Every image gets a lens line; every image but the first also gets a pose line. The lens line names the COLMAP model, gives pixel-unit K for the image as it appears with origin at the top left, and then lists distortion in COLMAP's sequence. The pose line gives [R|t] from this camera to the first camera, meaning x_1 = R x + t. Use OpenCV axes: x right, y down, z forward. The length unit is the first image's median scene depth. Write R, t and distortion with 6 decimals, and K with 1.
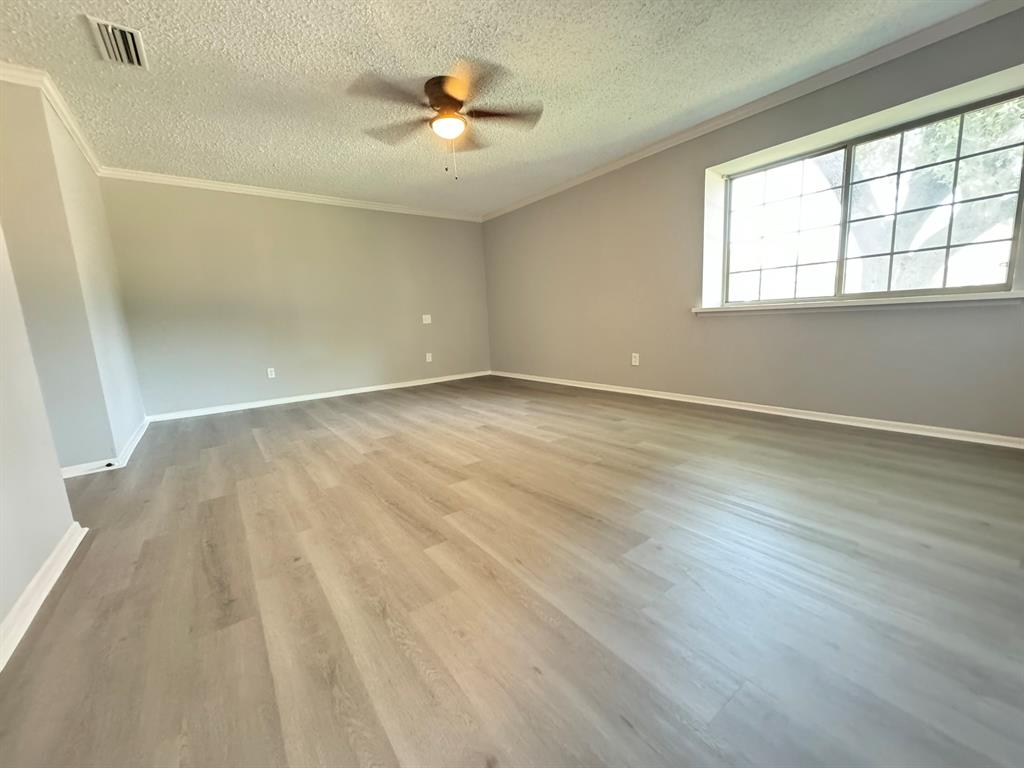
lens RADIAL K [[411.6, 0, 512.0], [0, 411.6, 384.0], [0, 0, 1]] dist [-0.000553, 0.000099]
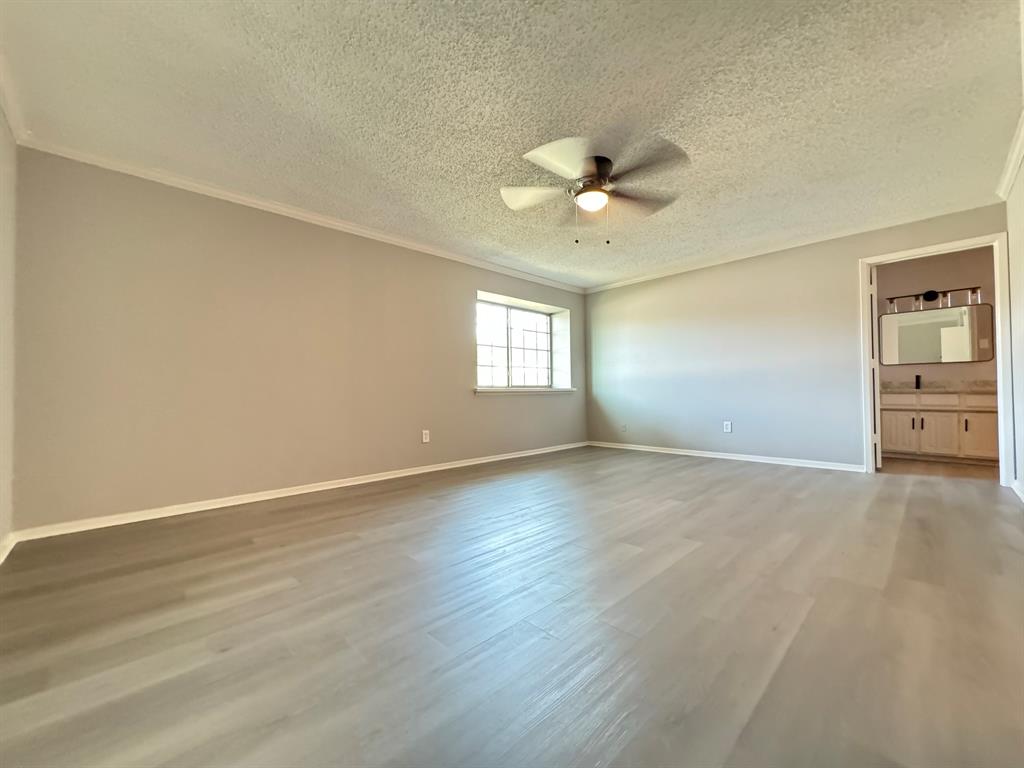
lens RADIAL K [[411.6, 0, 512.0], [0, 411.6, 384.0], [0, 0, 1]] dist [-0.000553, 0.000099]
pose [[-0.136019, 0.071820, 0.988100, -1.077747], [0.175192, 0.983394, -0.047361, -0.150183], [-0.975093, 0.166665, -0.146342, 1.376443]]
